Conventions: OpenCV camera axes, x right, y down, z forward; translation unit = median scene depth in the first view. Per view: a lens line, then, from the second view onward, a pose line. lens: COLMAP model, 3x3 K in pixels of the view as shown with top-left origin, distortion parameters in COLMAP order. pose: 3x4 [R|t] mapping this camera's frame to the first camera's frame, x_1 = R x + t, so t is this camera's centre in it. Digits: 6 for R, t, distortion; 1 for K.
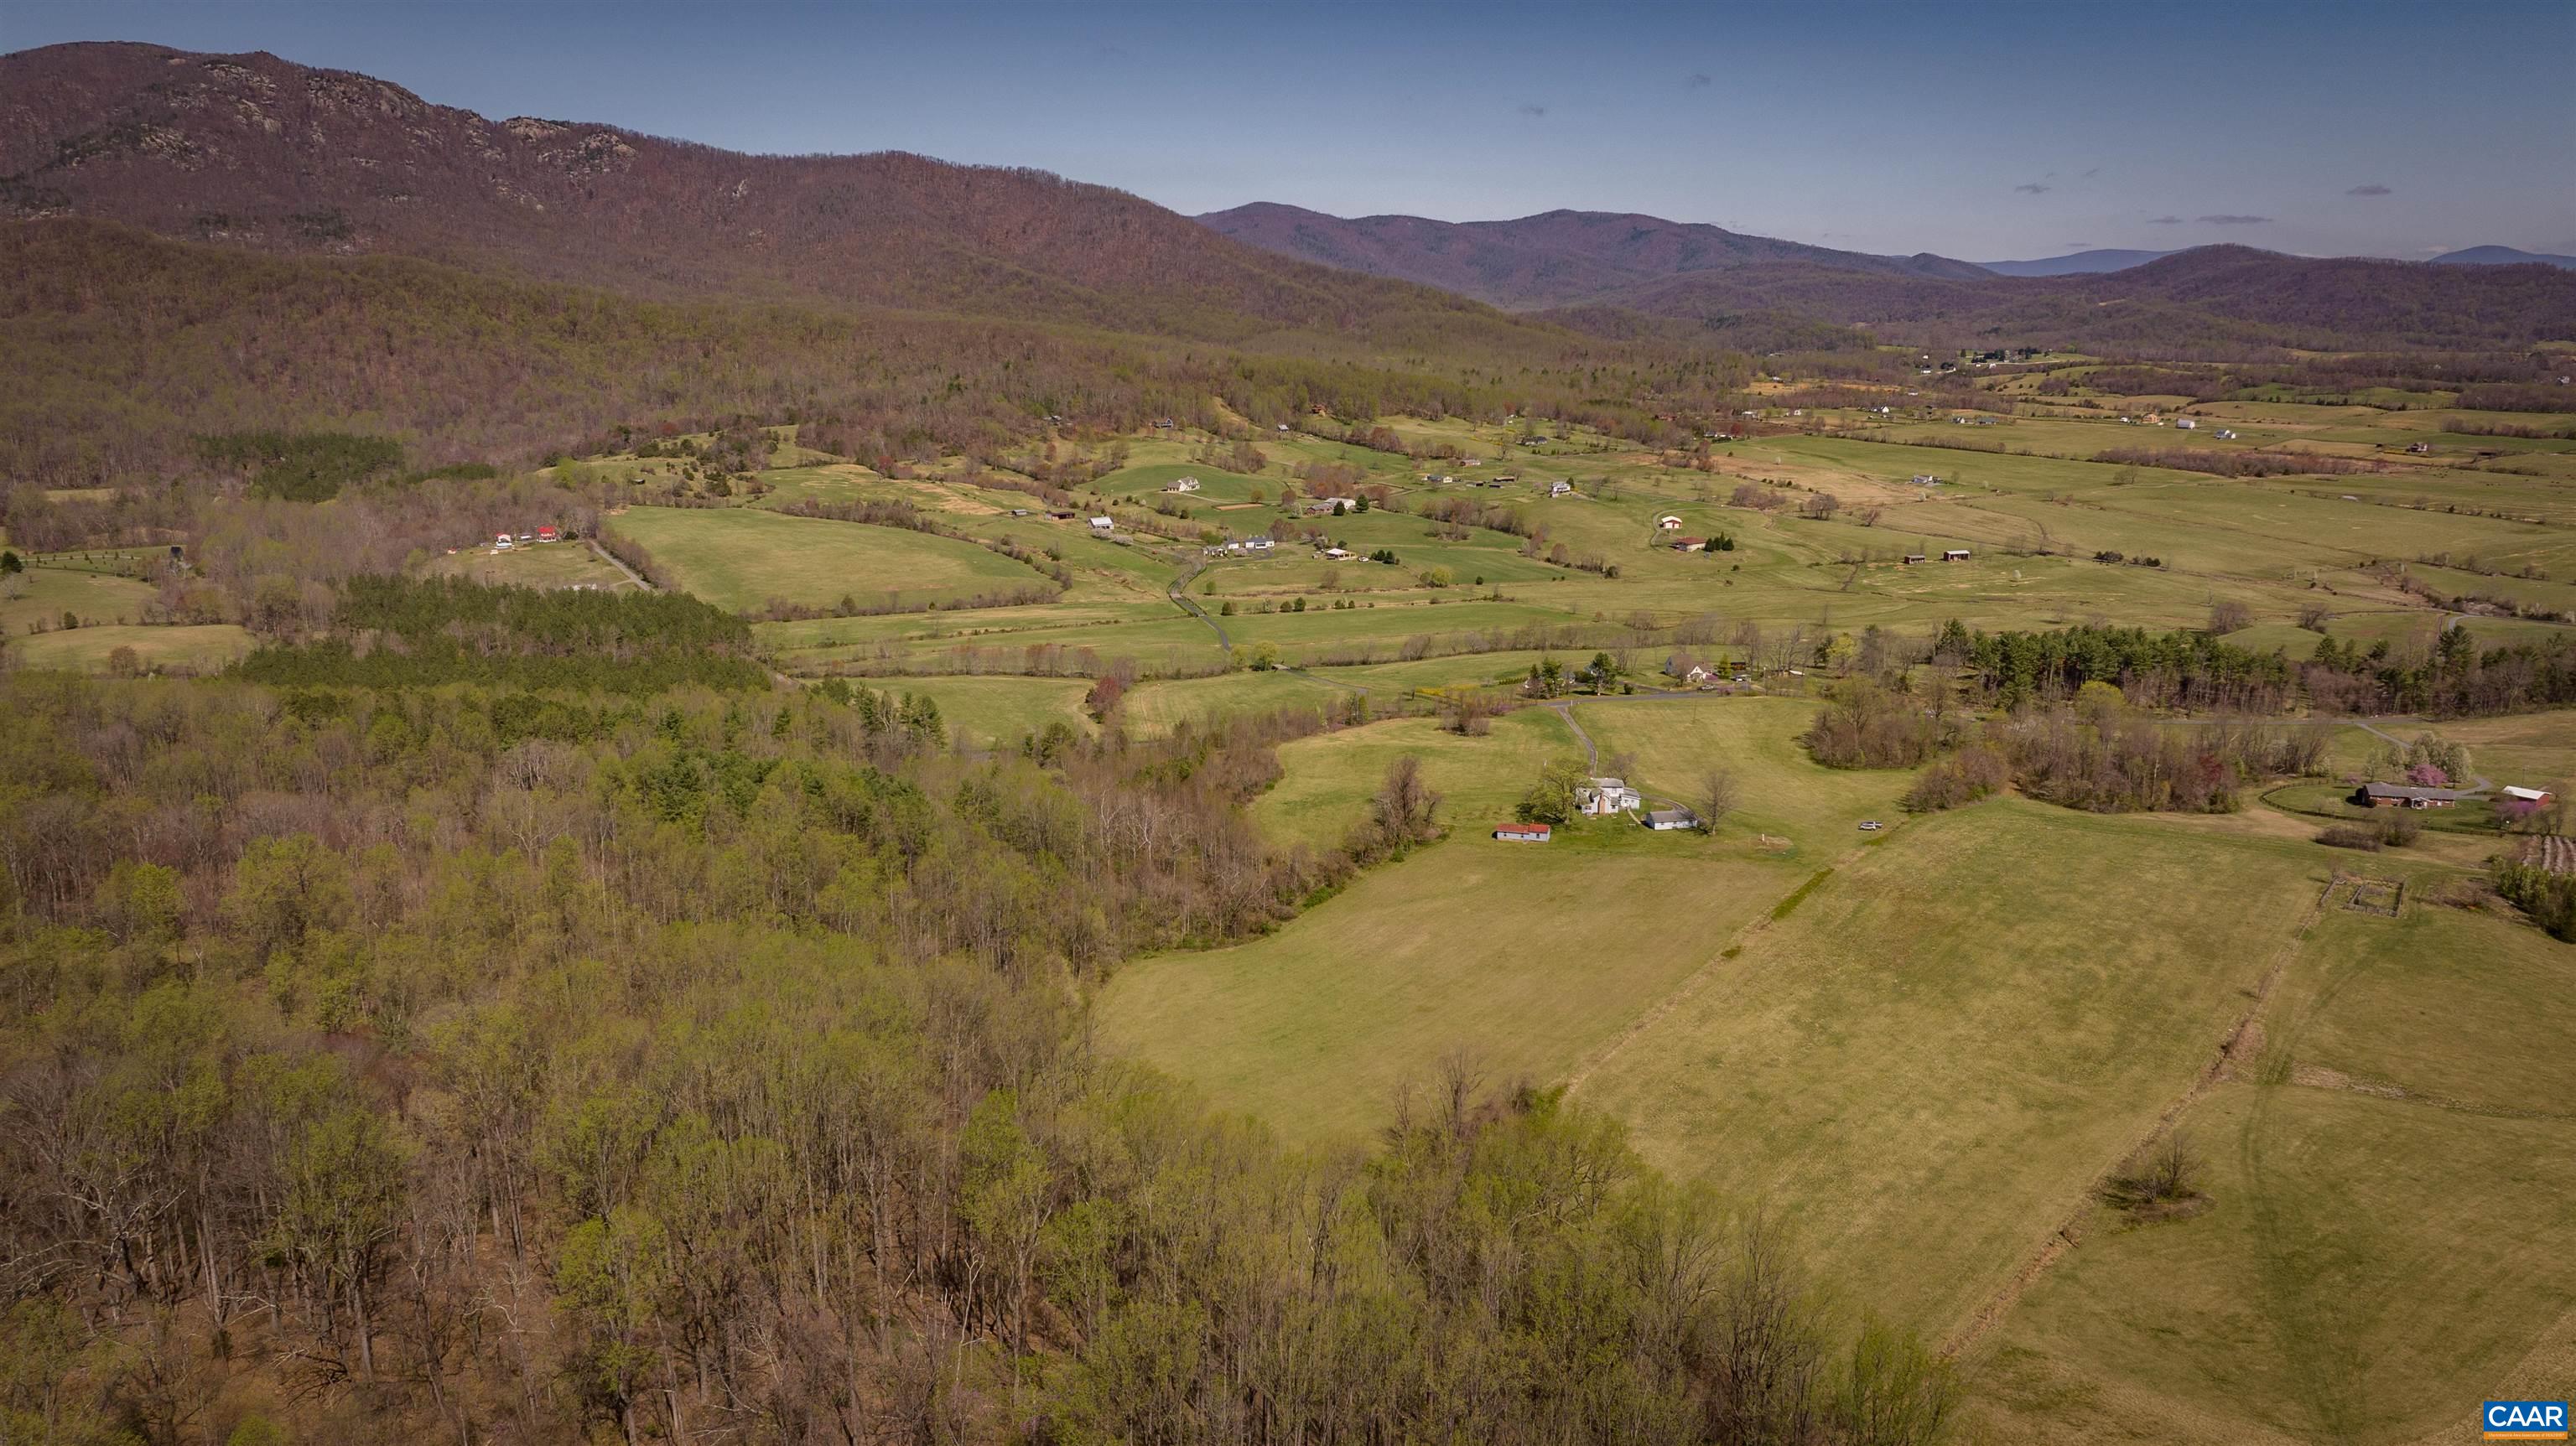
lens RADIAL K [[1810.1, 0, 1281.9], [0, 1810.1, 724.1], [0, 0, 1]] dist [-0.032573, 0.023857]
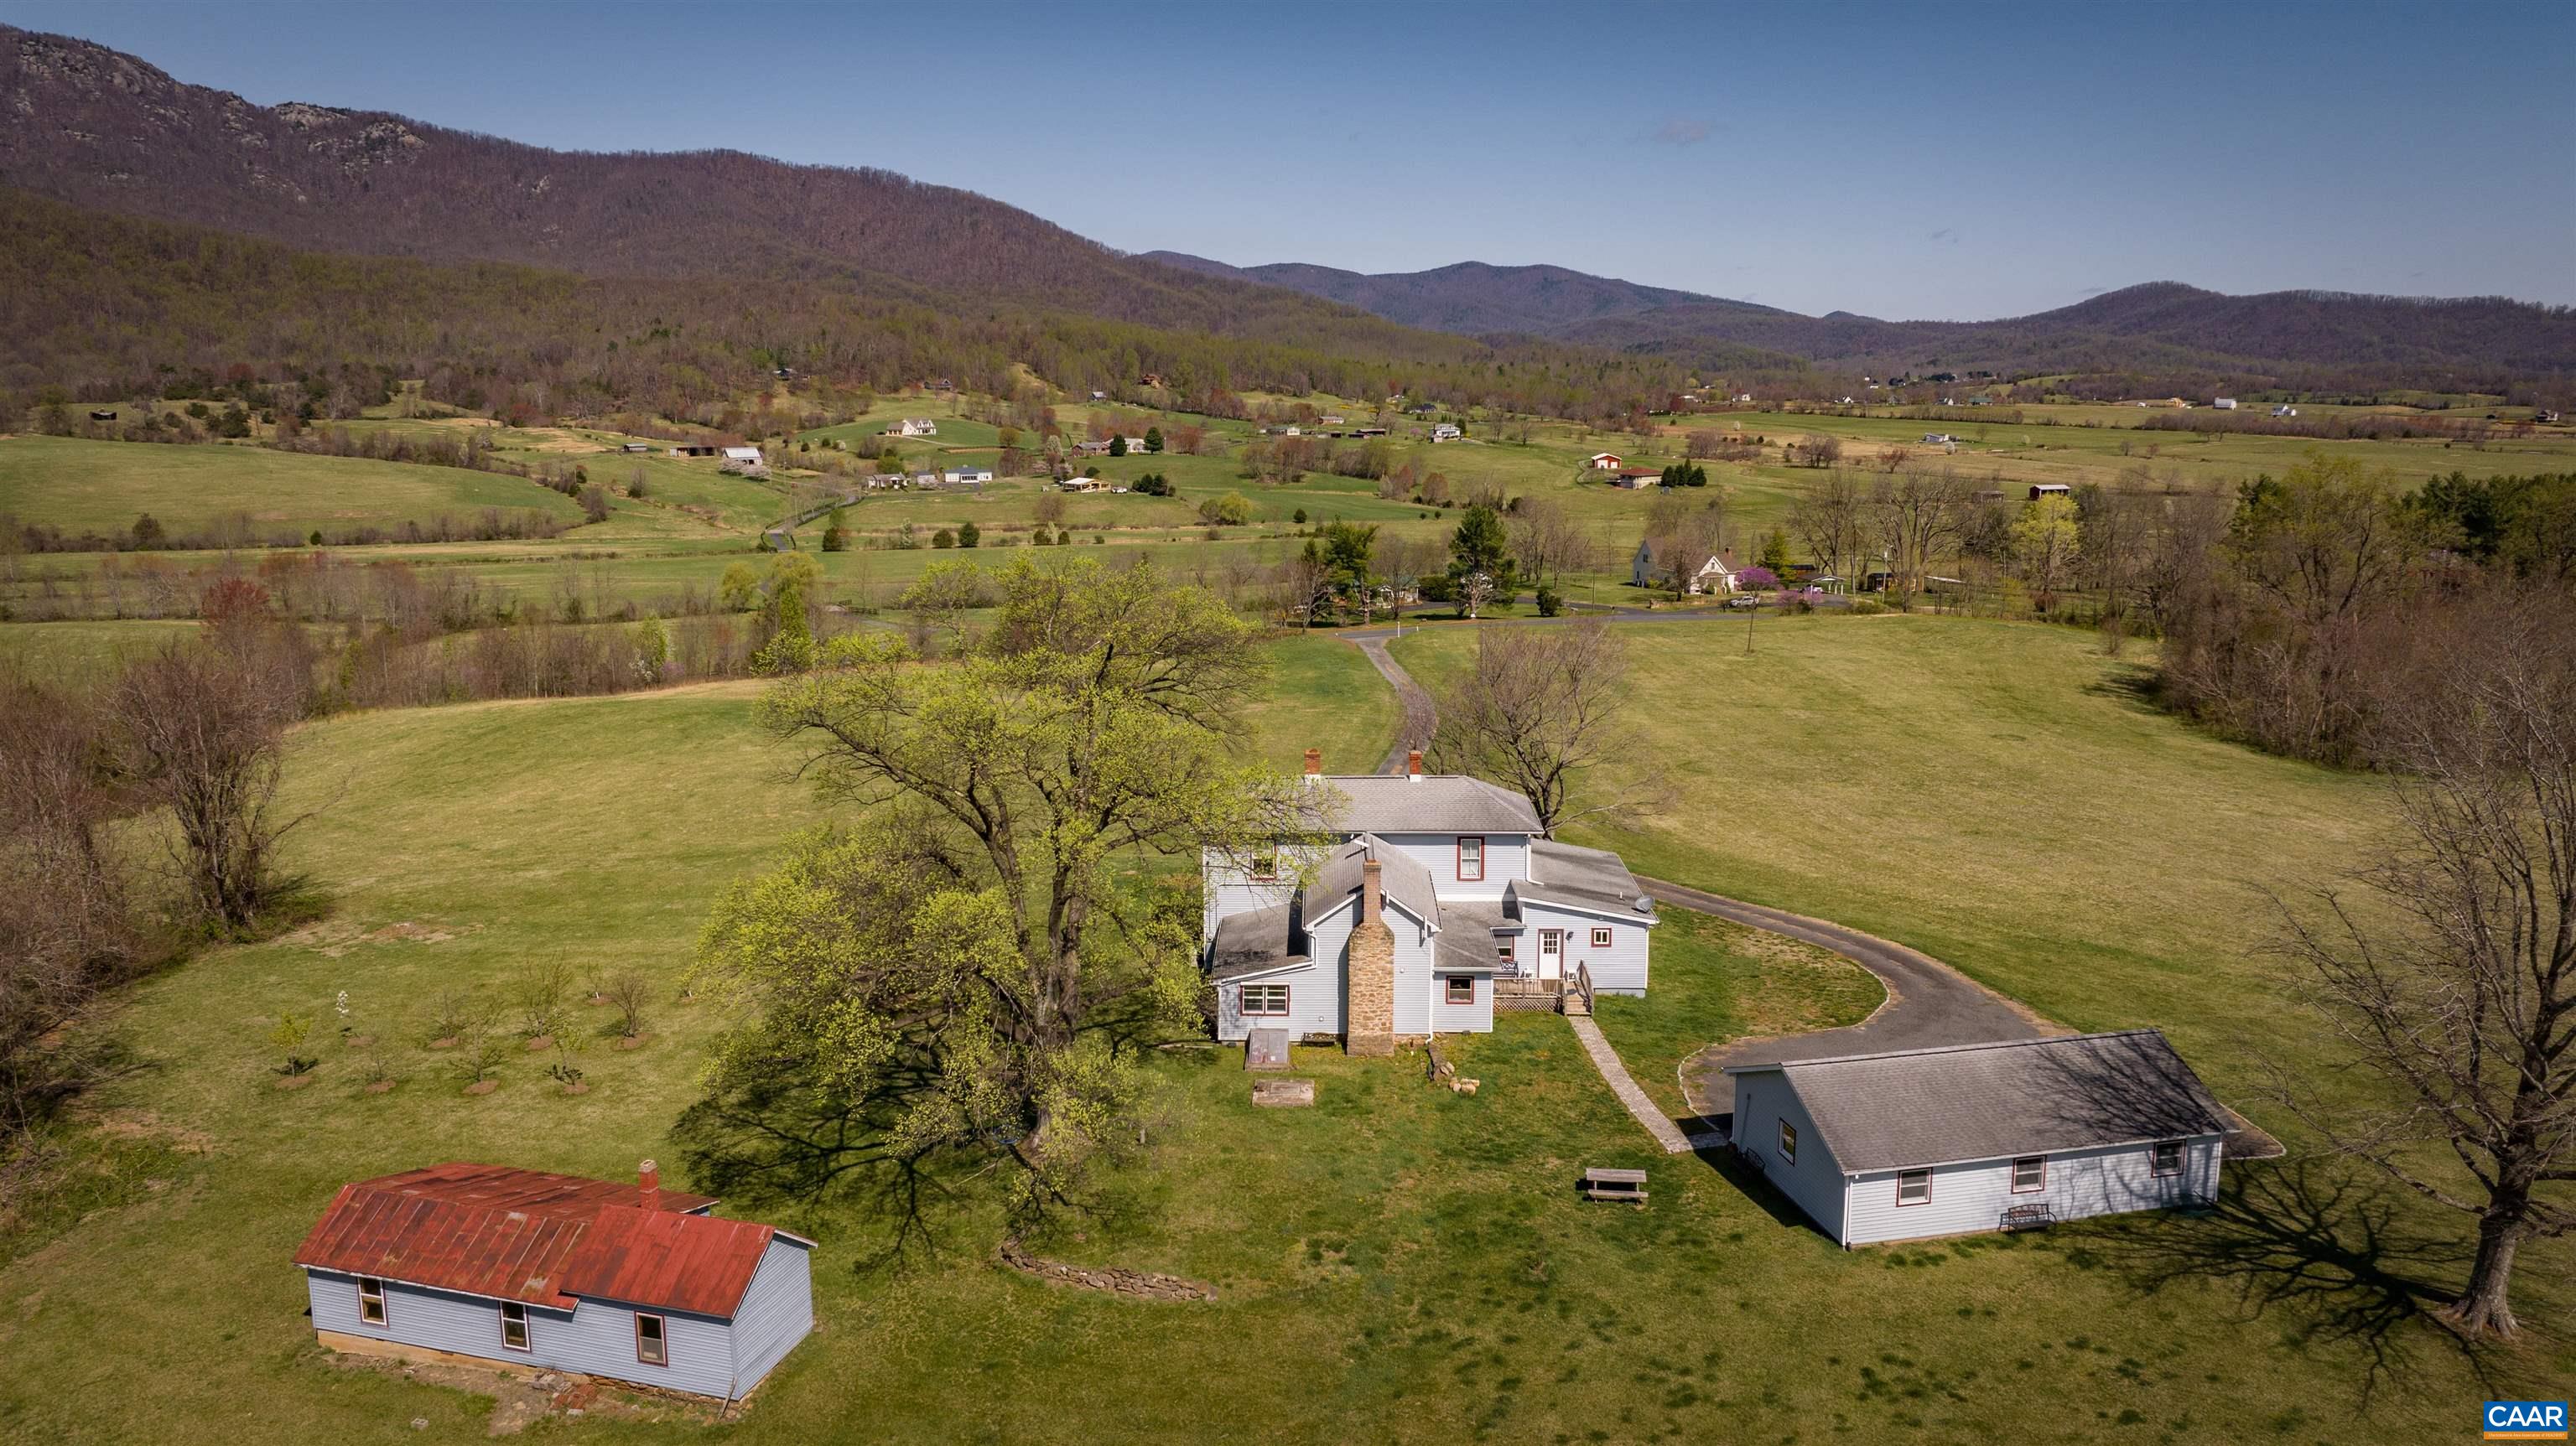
lens RADIAL K [[1810.1, 0, 1289.3], [0, 1810.1, 719.2], [0, 0, 1]] dist [-0.032573, 0.023857]
pose [[0.998752, -0.001167, 0.049925, 0.022992], [0.003315, 0.999071, -0.042970, 0.004485], [-0.049828, 0.043082, 0.997828, 0.121485]]
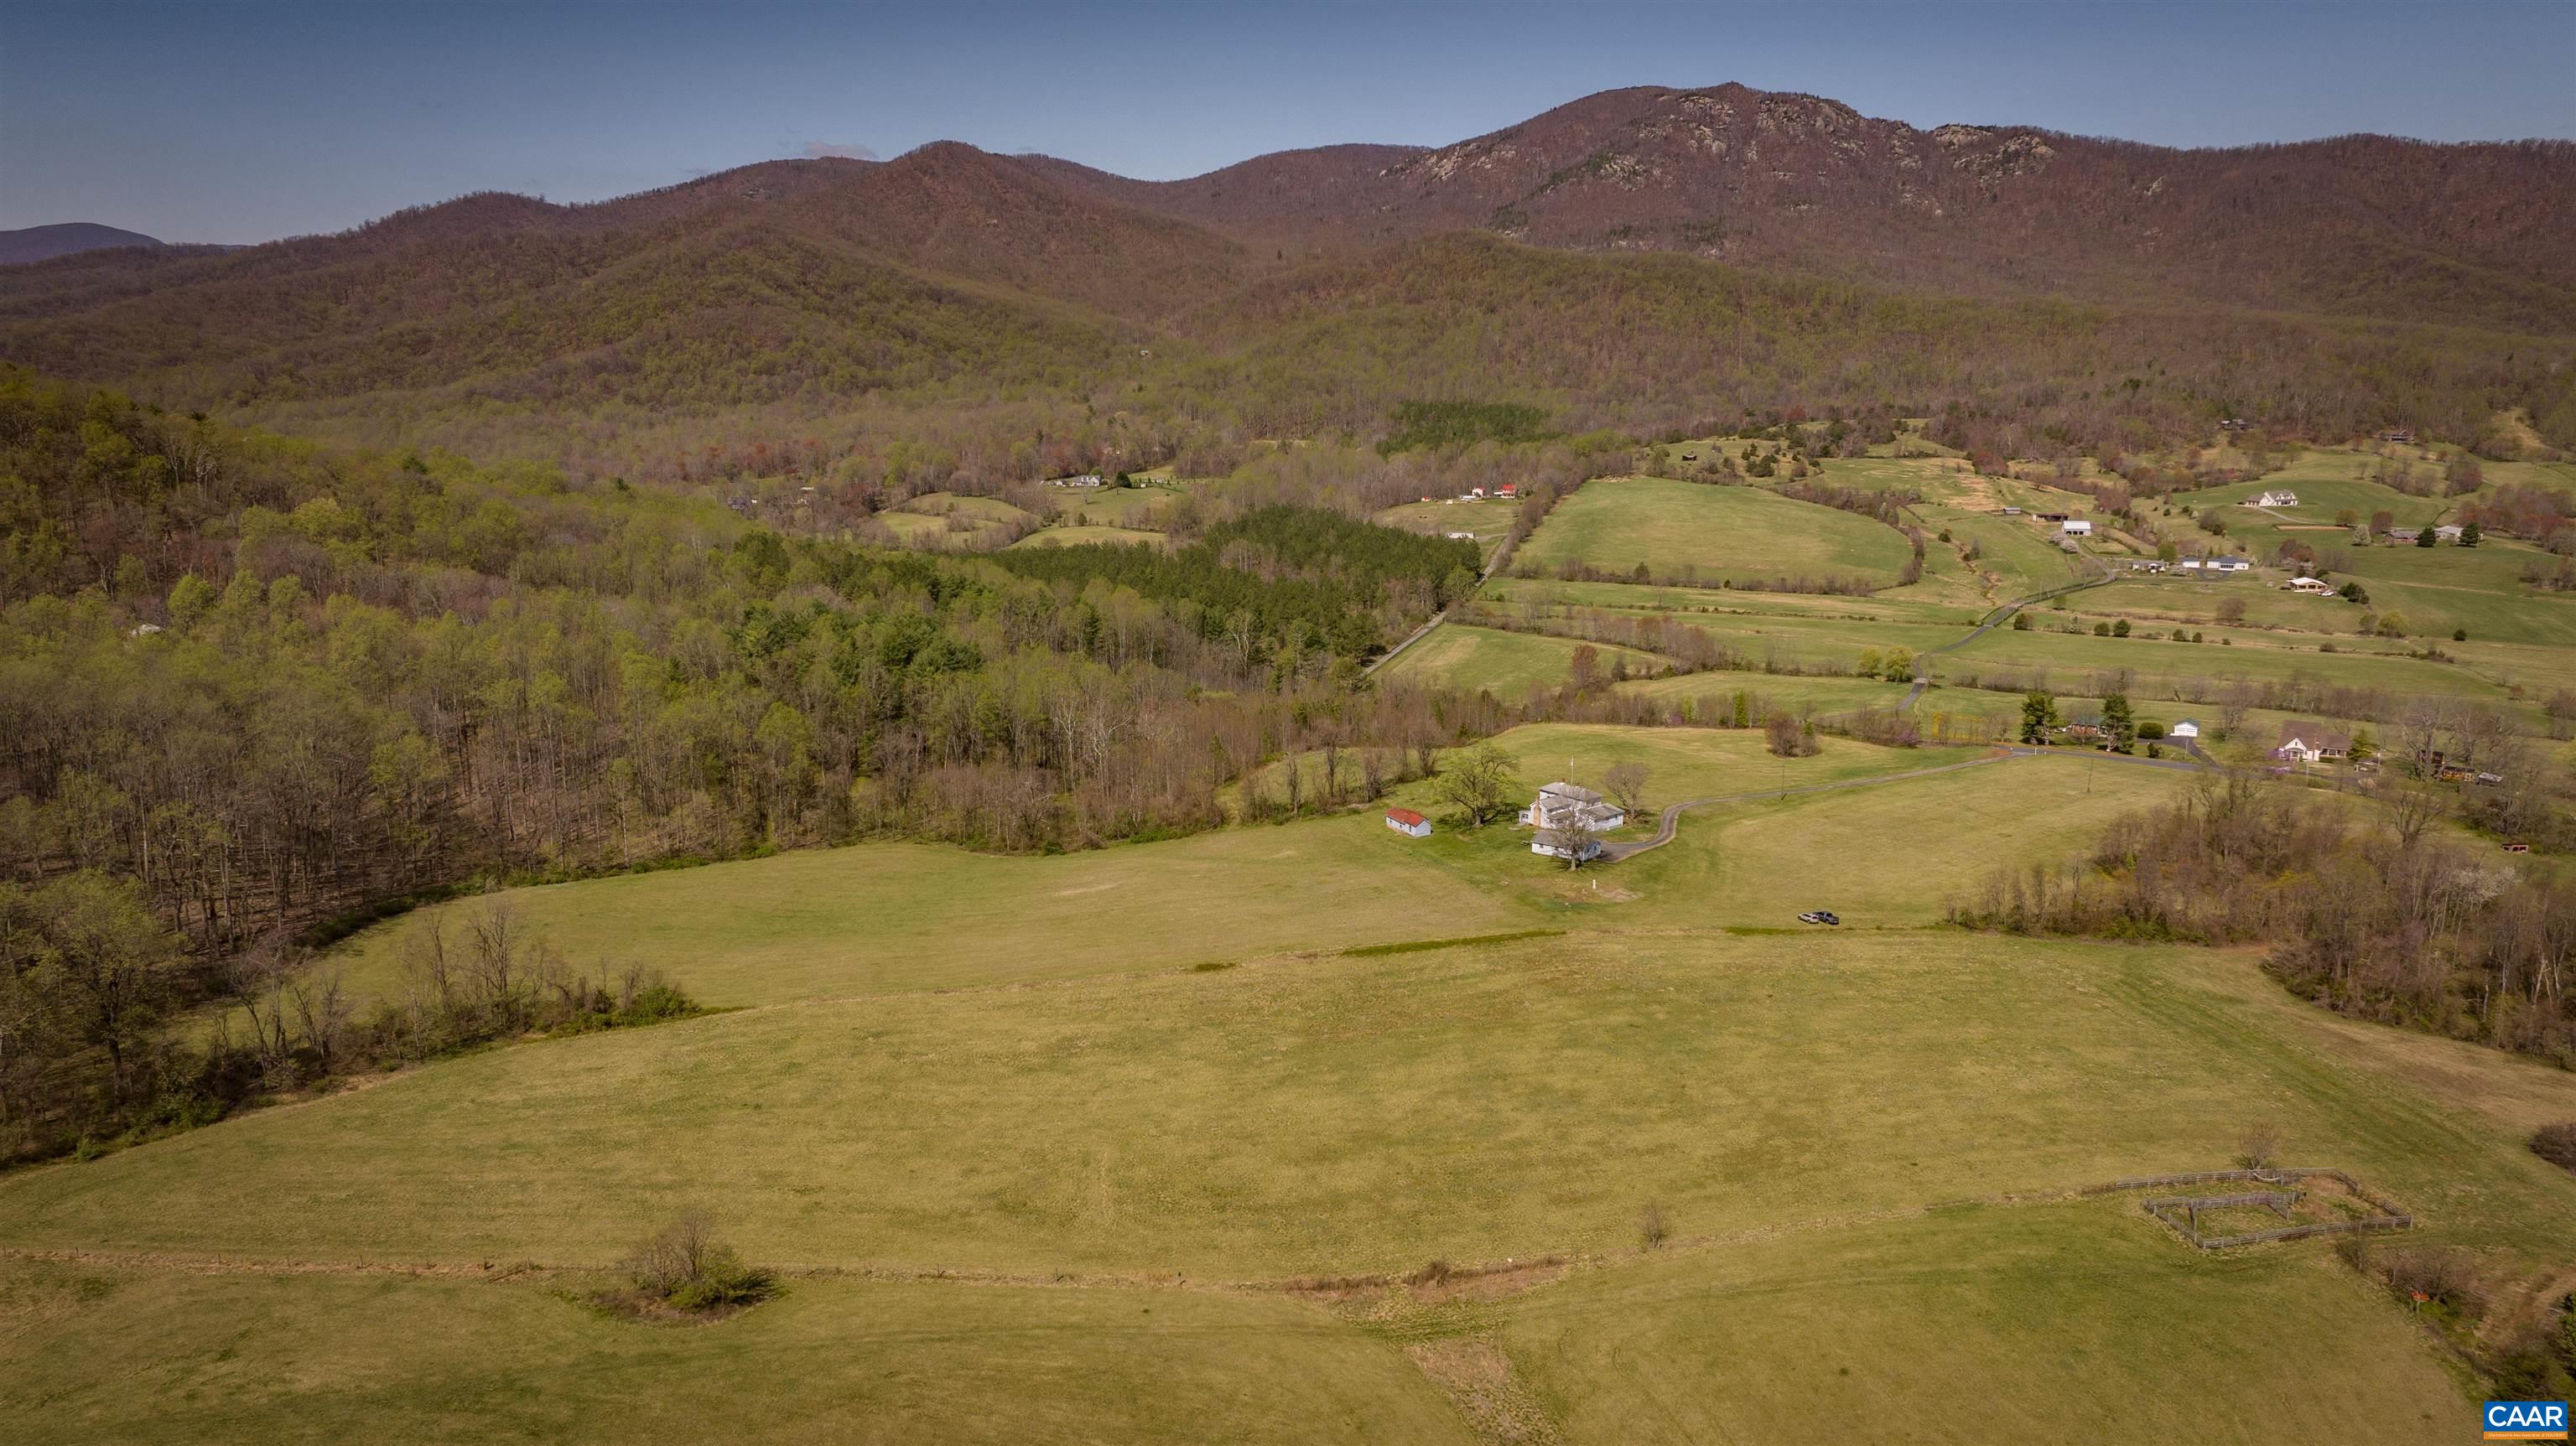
lens RADIAL K [[1810.1, 0, 1289.0], [0, 1810.1, 731.7], [0, 0, 1]] dist [-0.032573, 0.023857]
pose [[0.695497, 0.156975, -0.701173, 0.088715], [-0.162182, 0.984957, 0.059638, -0.002590], [0.699987, 0.072240, 0.710493, 0.052656]]
